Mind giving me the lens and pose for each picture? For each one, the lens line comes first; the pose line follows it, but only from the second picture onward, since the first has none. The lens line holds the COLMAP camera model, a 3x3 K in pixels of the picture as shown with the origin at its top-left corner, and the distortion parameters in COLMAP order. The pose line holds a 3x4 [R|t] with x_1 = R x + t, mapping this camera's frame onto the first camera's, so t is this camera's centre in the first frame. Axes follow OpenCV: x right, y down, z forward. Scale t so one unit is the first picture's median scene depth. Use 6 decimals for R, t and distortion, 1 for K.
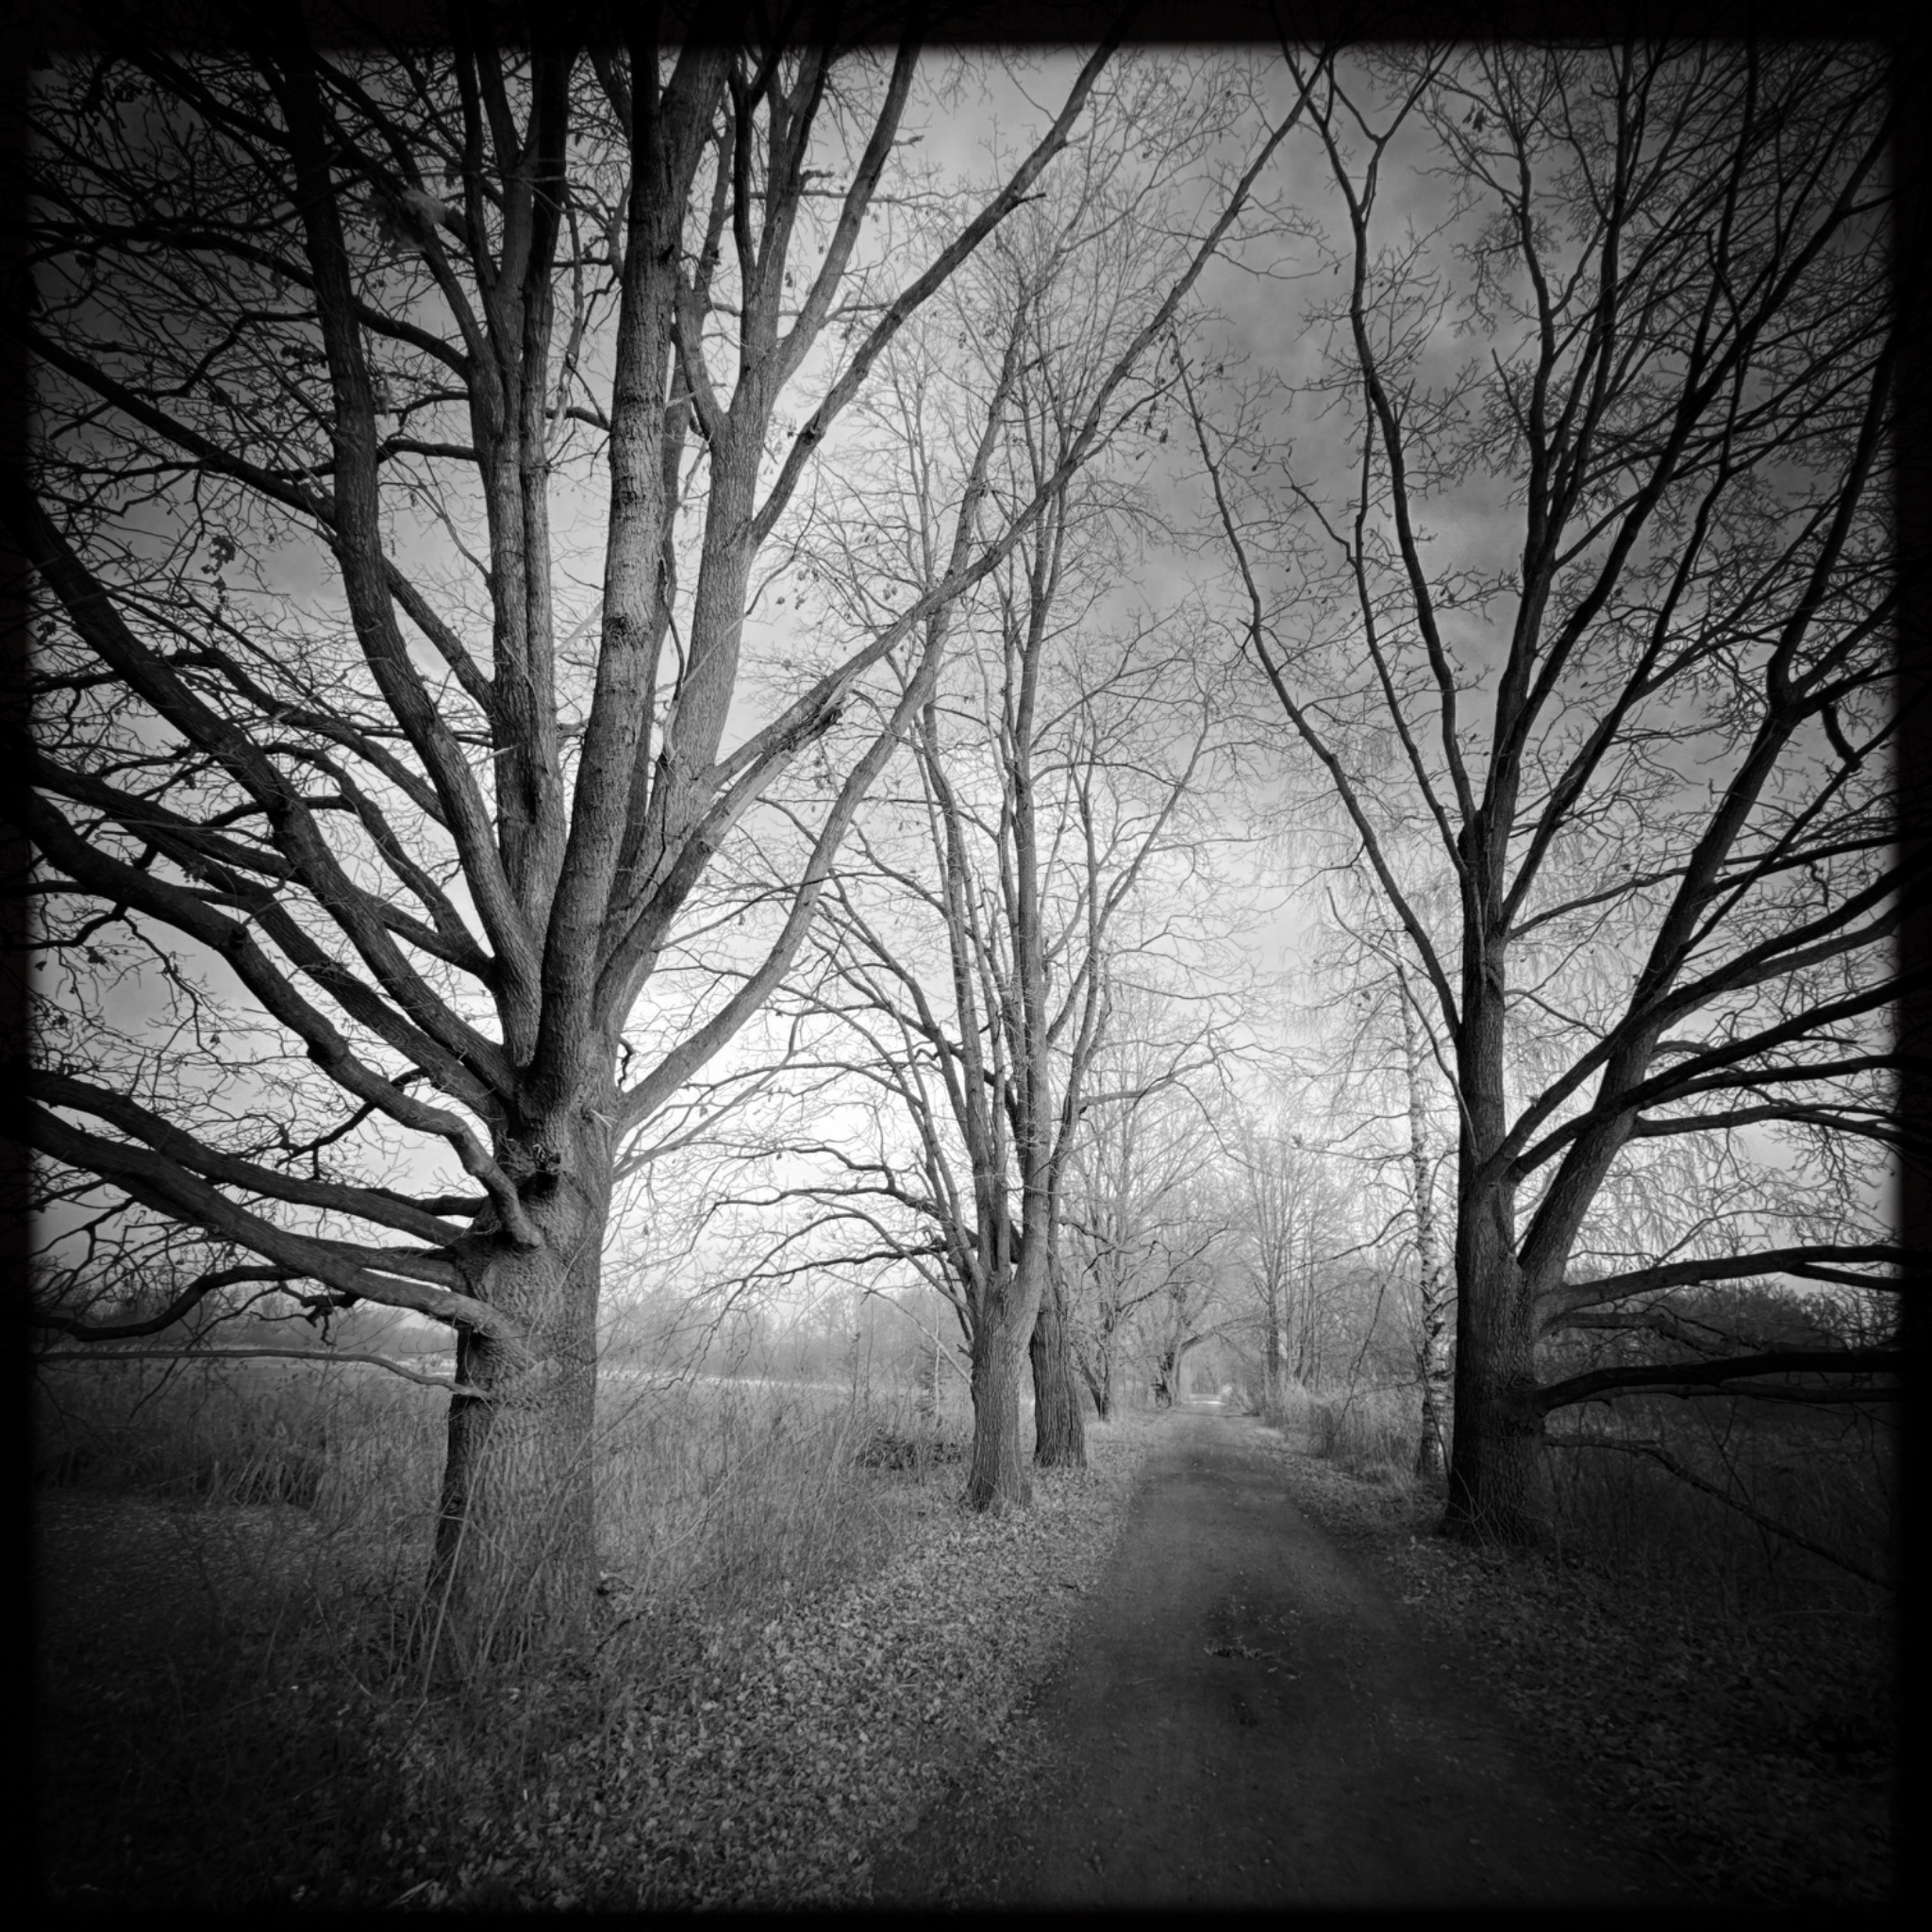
lens RADIAL K [[1019.2, 0, 966.0], [0, 1019.2, 966.0], [0, 0, 1]] dist [0.003517, 0.000346]
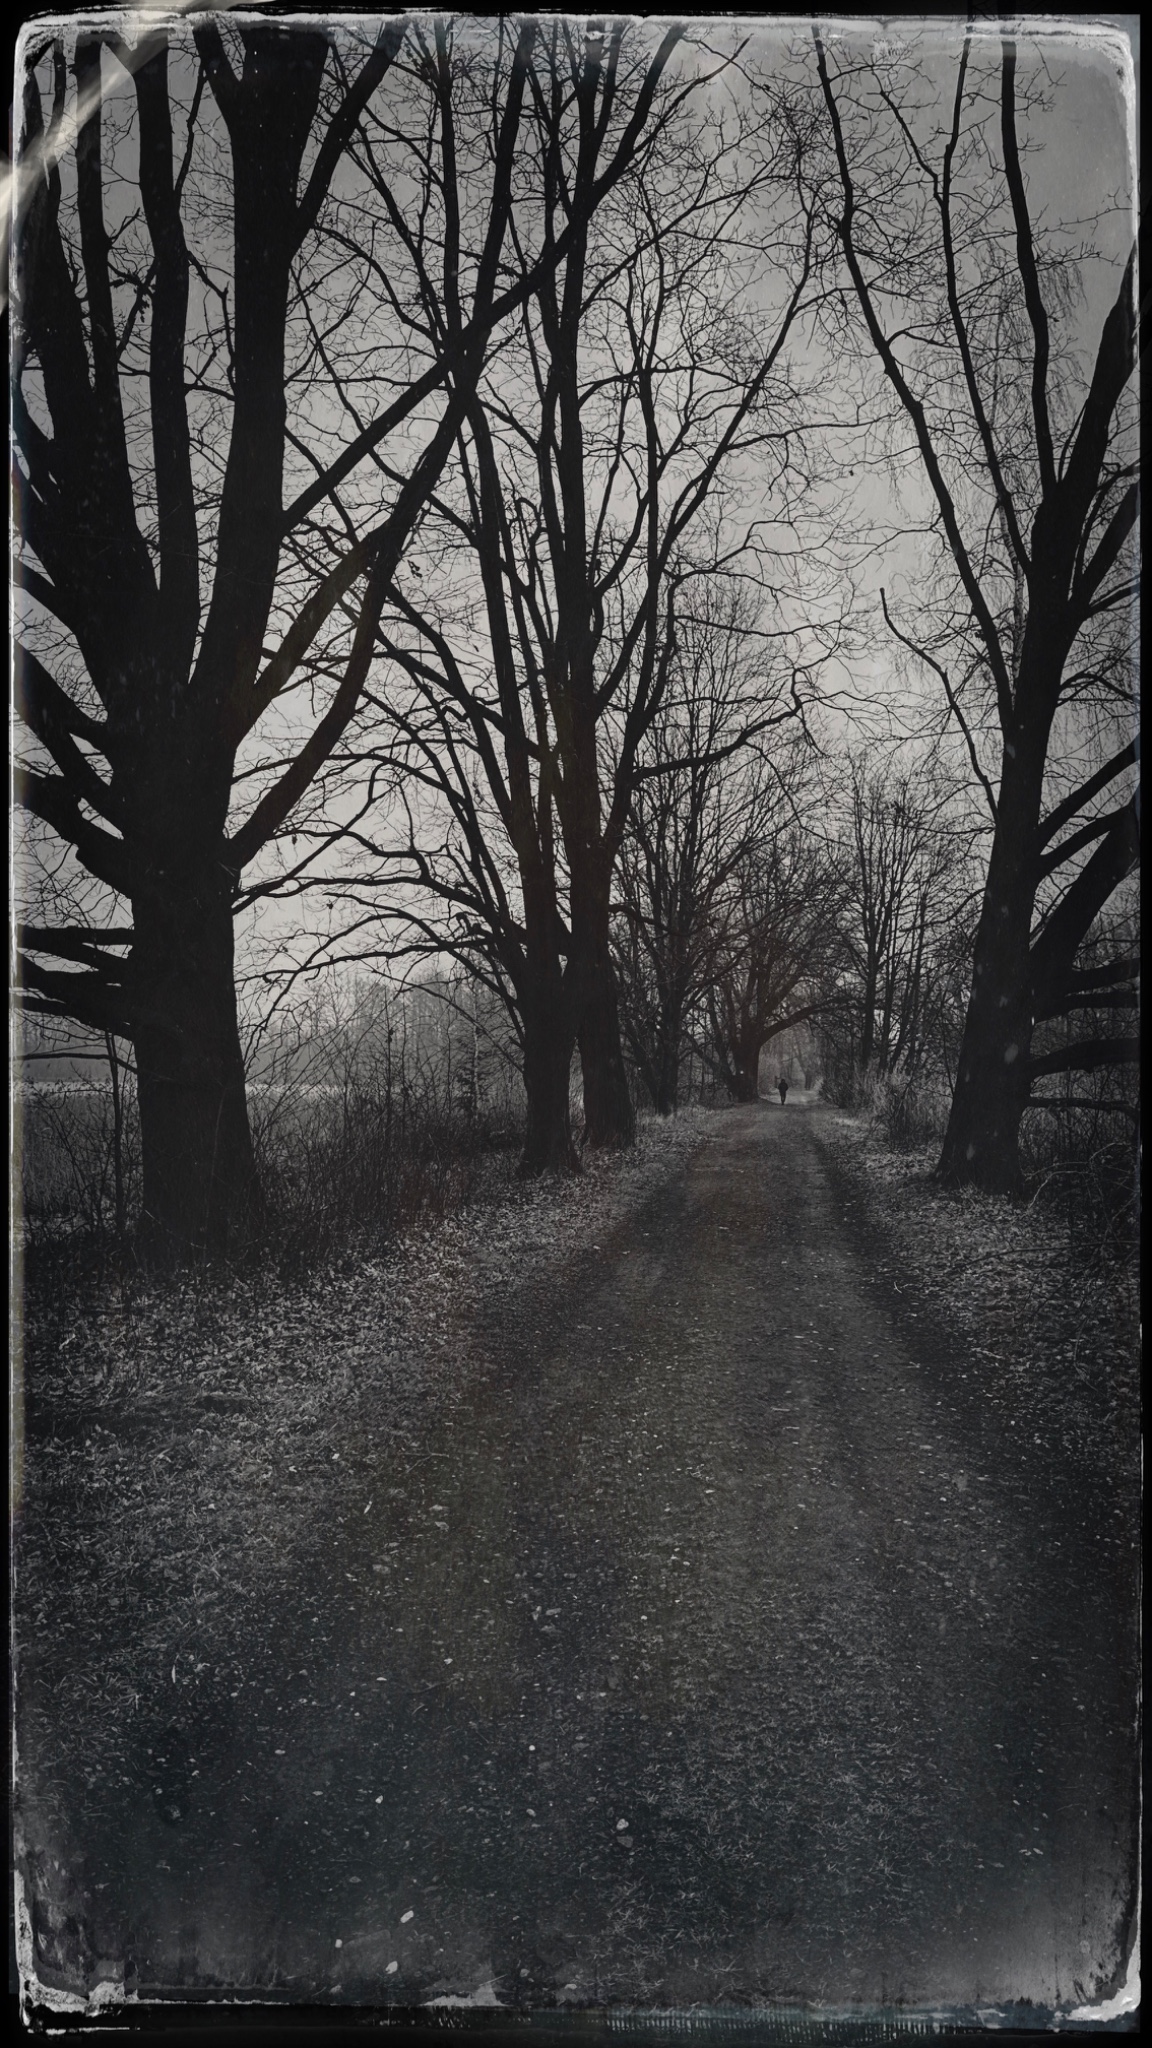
lens RADIAL K [[1474.8, 0, 576.0], [0, 1474.8, 1024.0], [0, 0, 1]] dist [0.168055, -0.190492]
pose [[0.997955, -0.024221, 0.059150, -0.019873], [0.002792, 0.941053, 0.338246, -0.100770], [-0.063856, -0.337390, 0.939197, -0.279155]]
